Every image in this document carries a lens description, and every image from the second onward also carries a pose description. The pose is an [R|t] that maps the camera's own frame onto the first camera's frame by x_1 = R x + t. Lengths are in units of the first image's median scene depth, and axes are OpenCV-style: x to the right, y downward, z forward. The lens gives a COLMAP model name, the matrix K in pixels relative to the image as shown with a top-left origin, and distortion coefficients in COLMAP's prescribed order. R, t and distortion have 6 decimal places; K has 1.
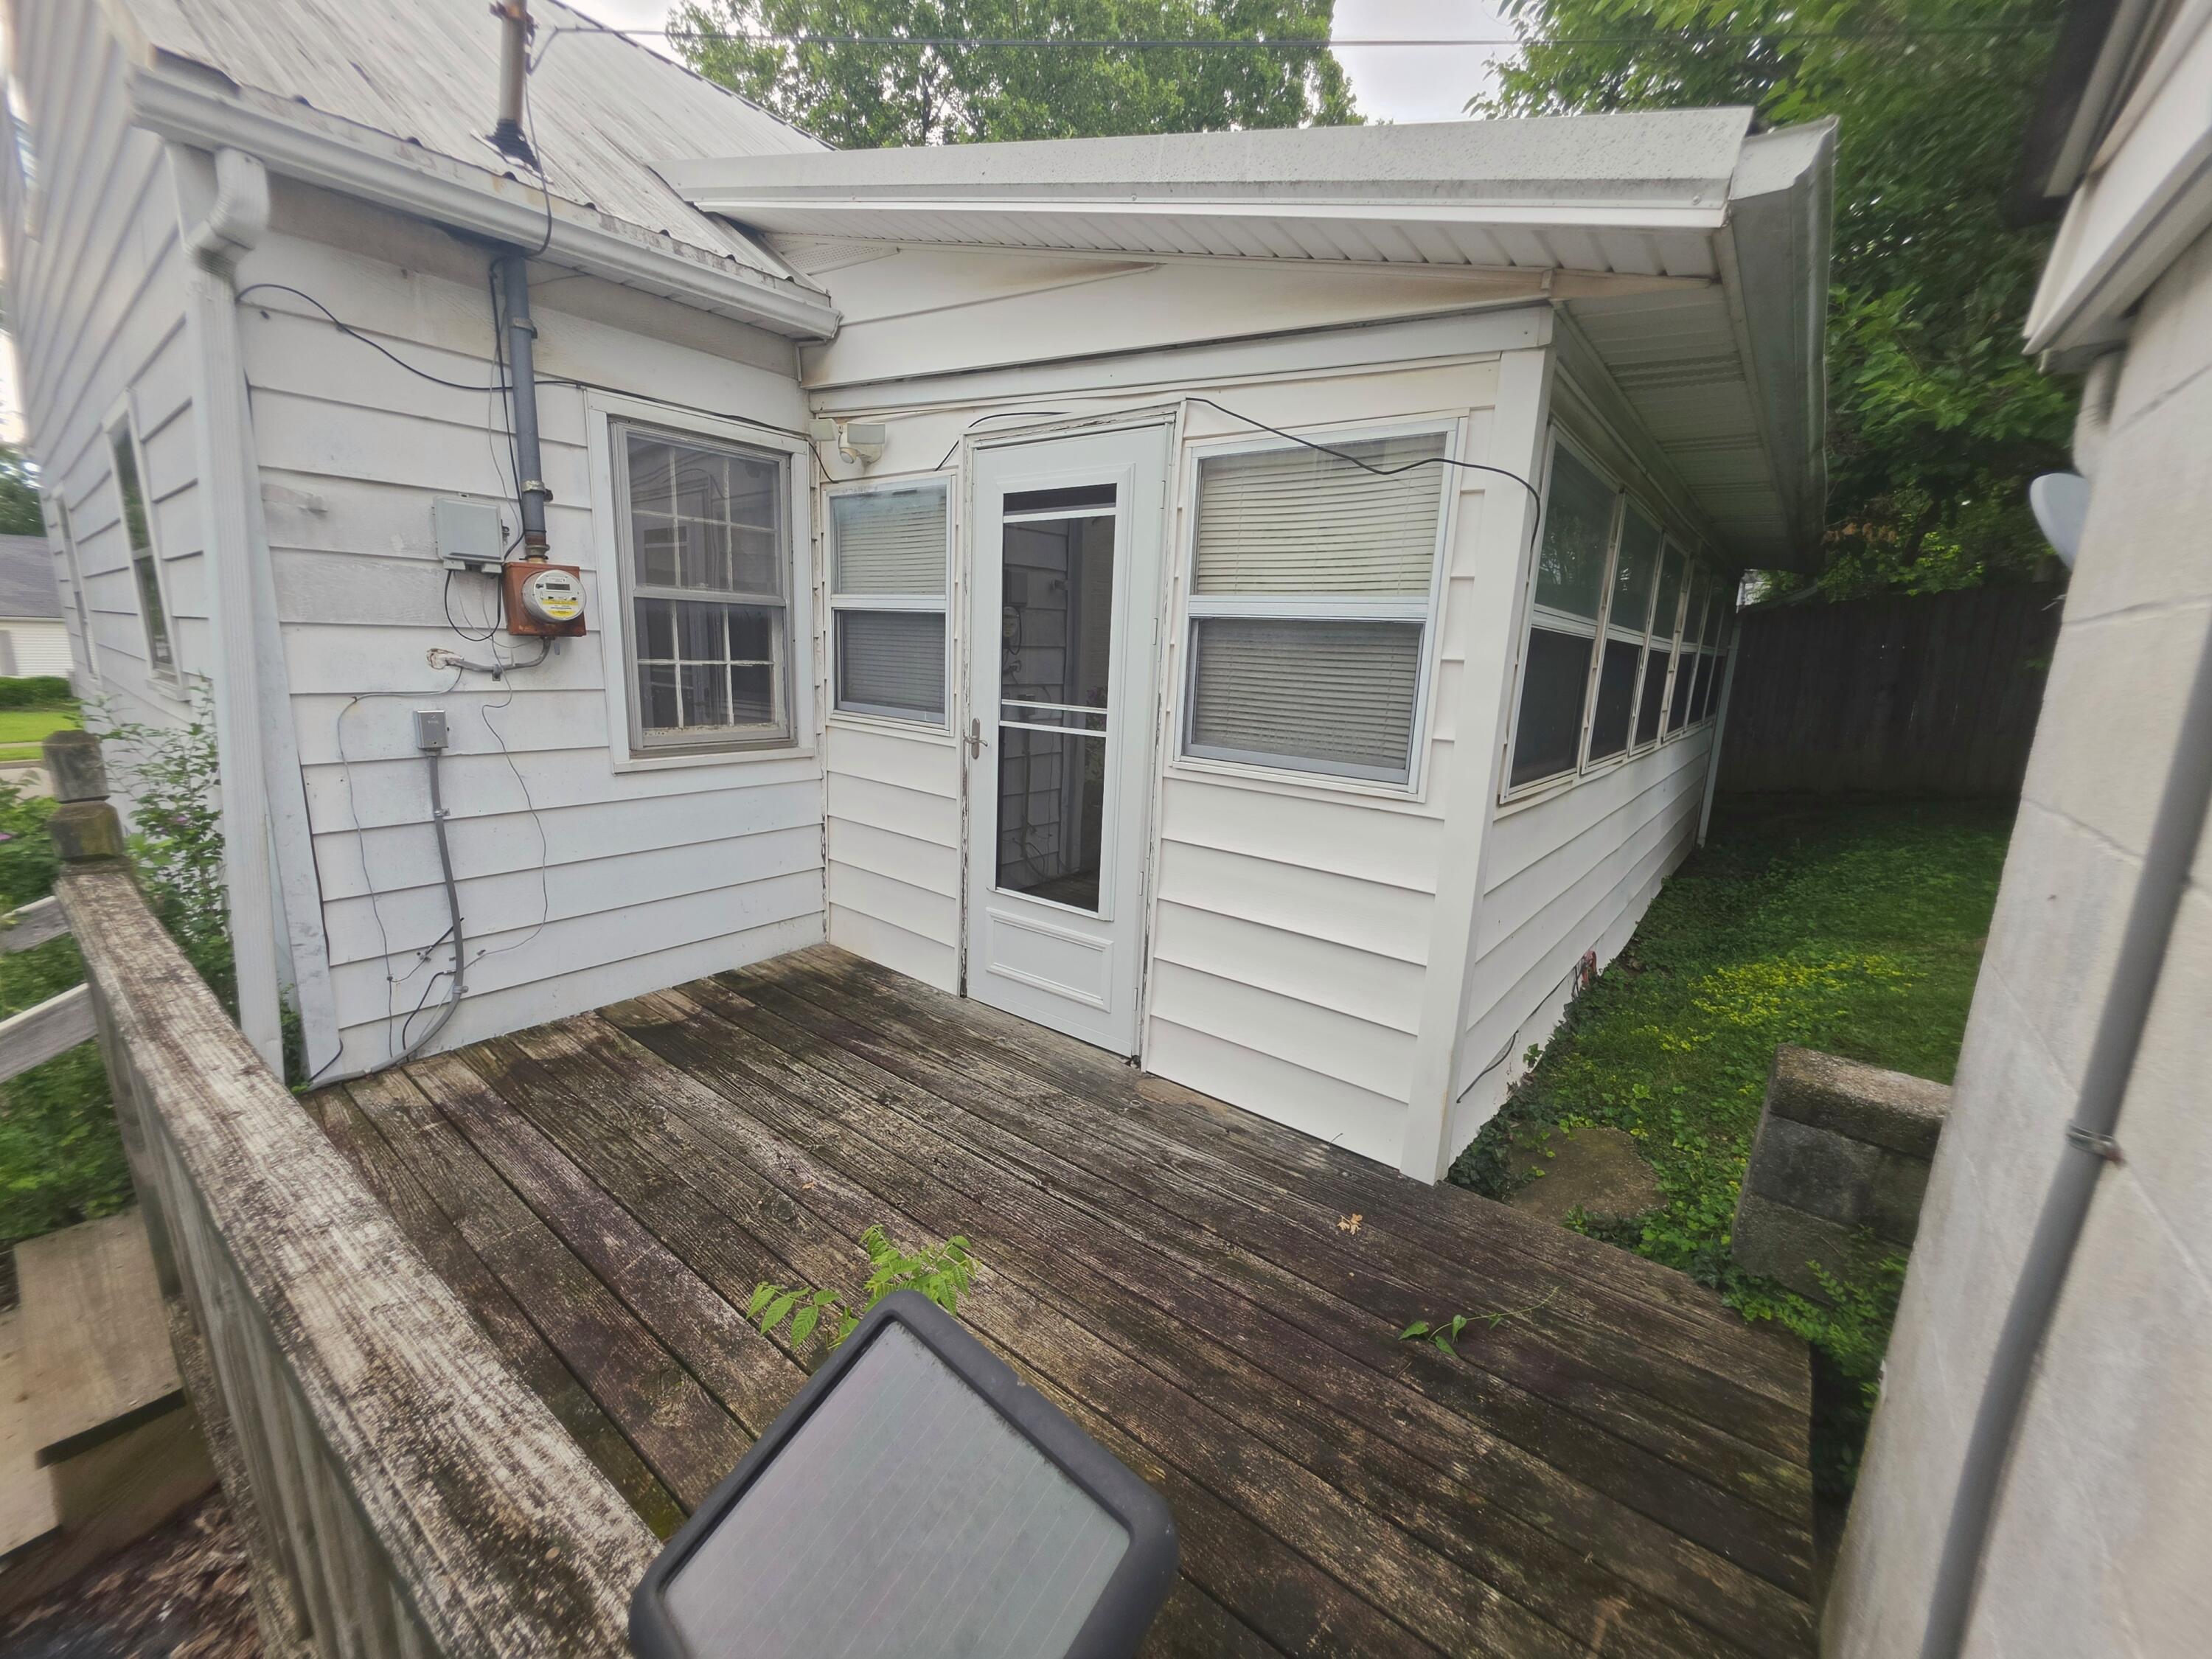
lens RADIAL K [[891.5, 0, 1106.4], [0, 891.5, 821.1], [0, 0, 1]] dist [-0.005069, 0.000197]
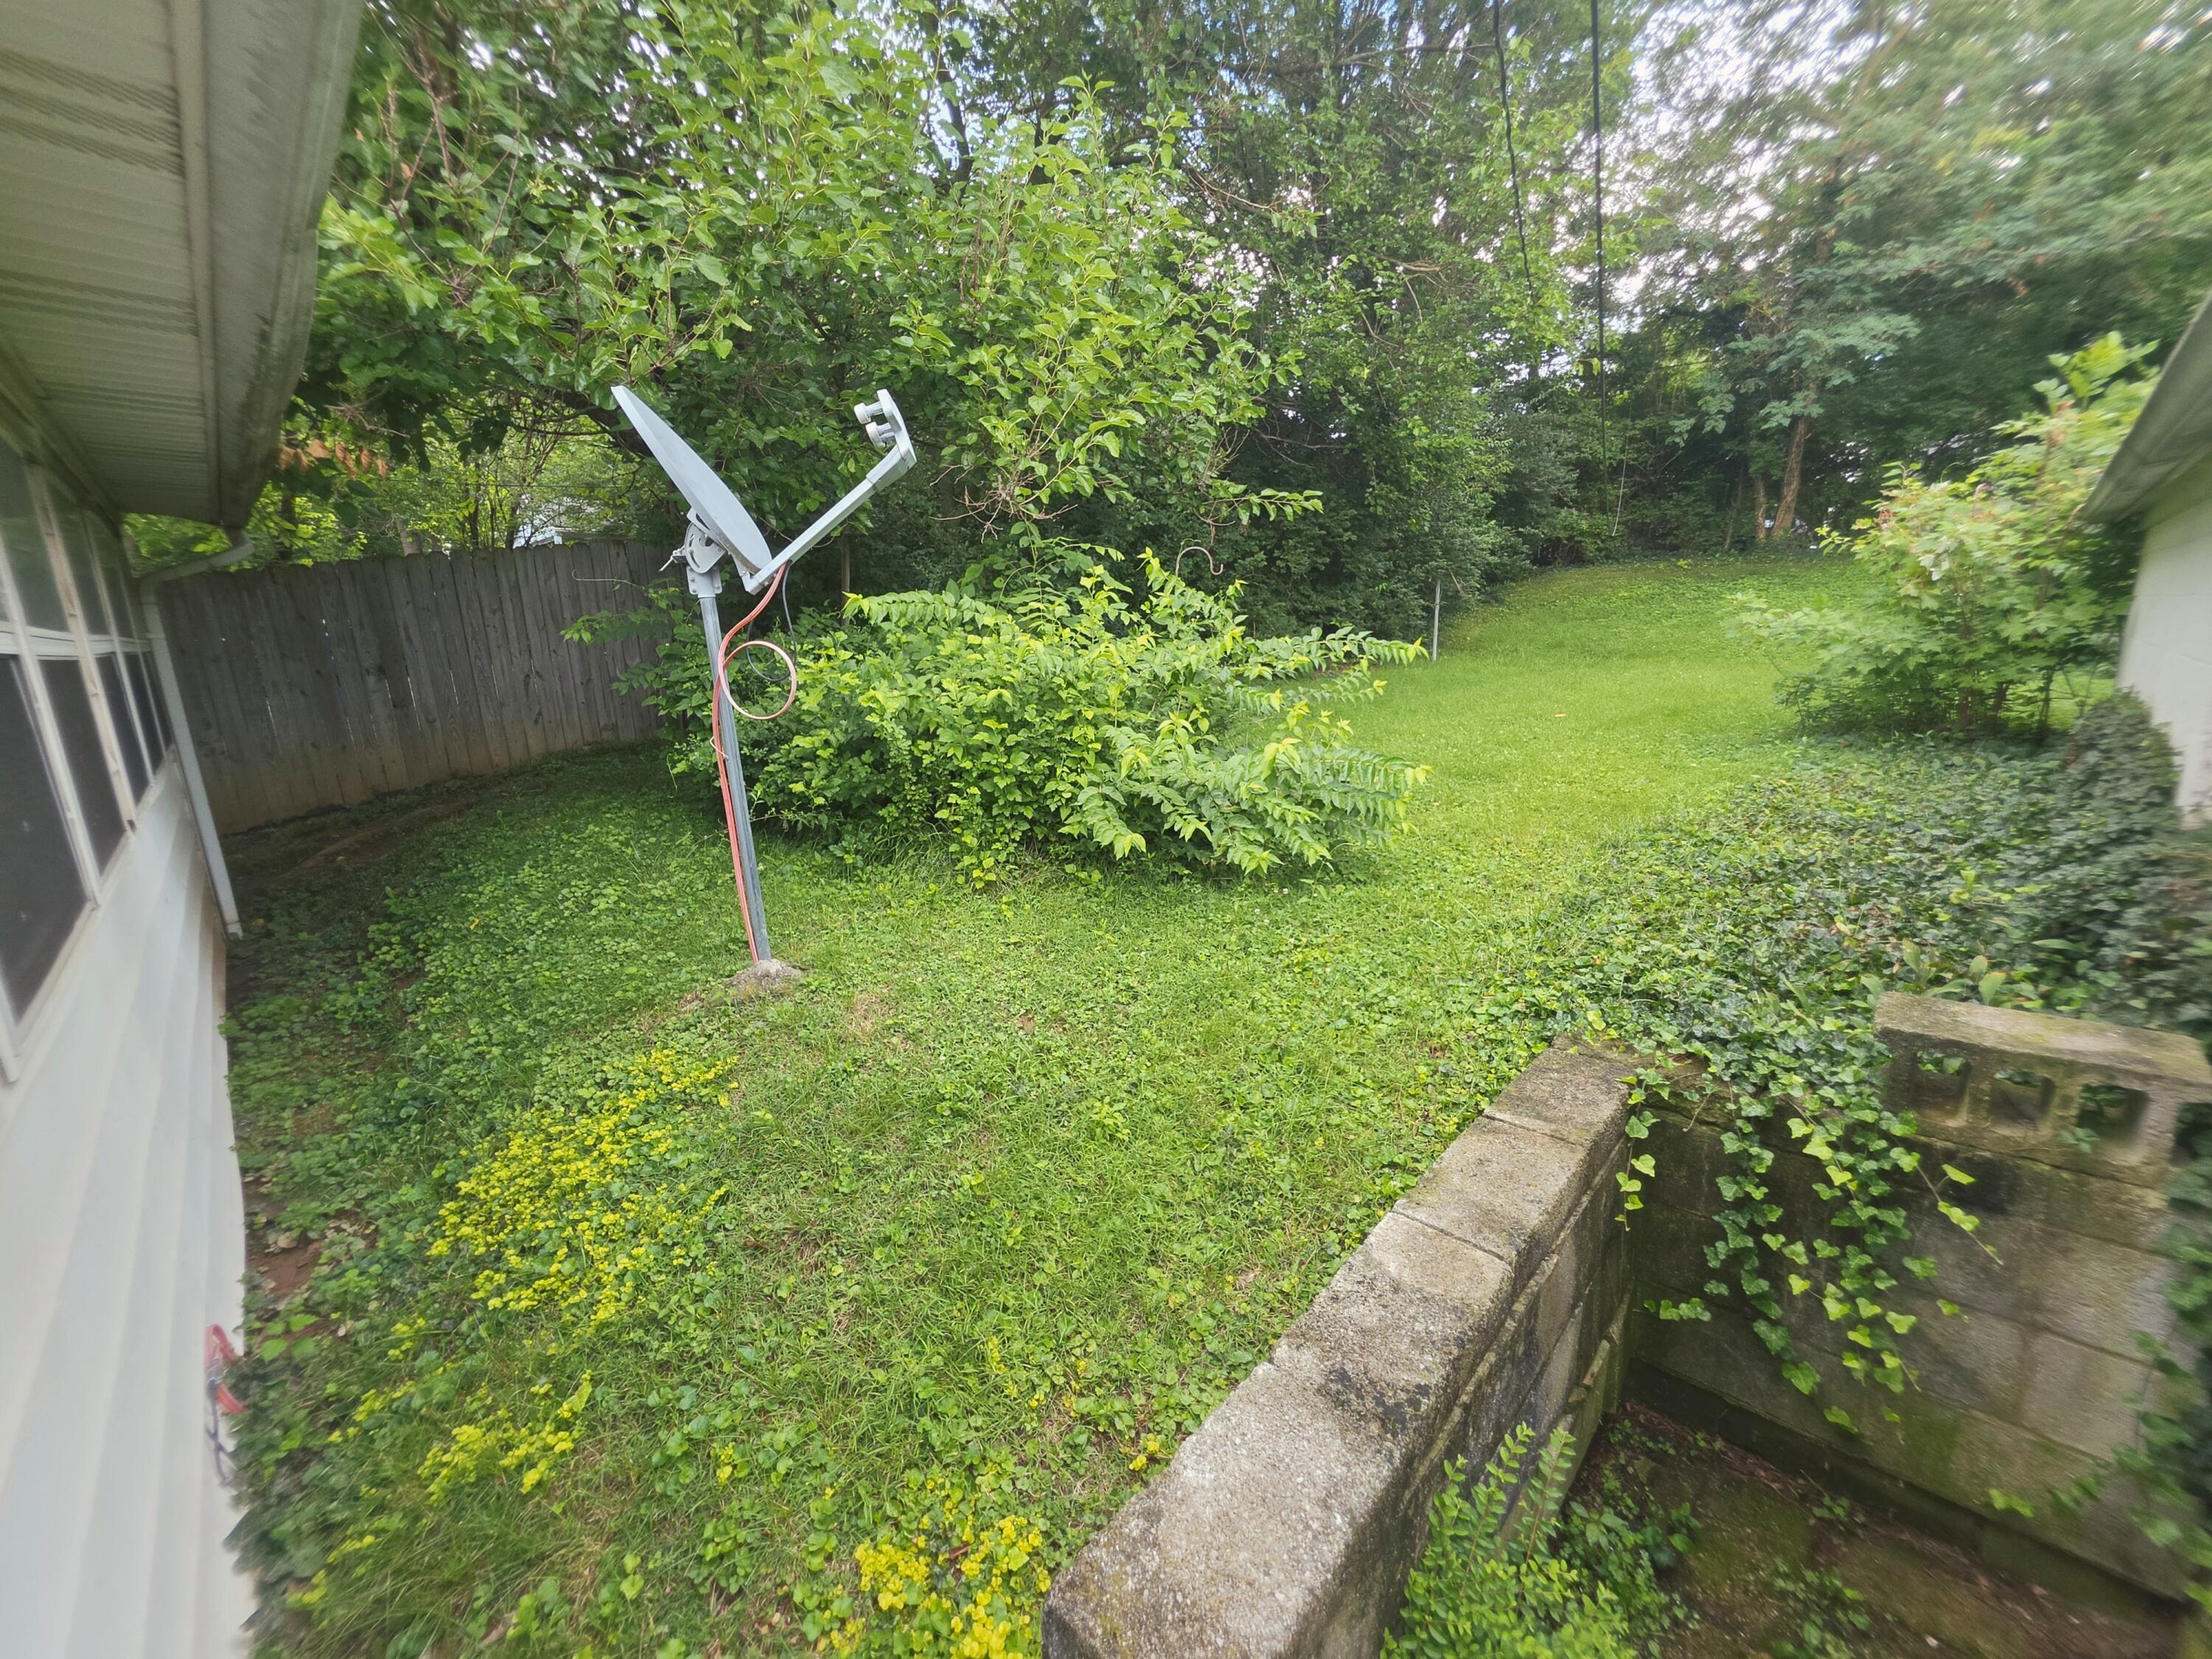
lens RADIAL K [[888.1, 0, 1101.8], [0, 888.1, 822.7], [0, 0, 1]] dist [-0.004268, 0.000347]
pose [[0.120410, -0.260604, 0.957908, 0.328323], [0.230435, 0.945909, 0.228374, -0.130856], [-0.965609, 0.193237, 0.173949, 0.598966]]
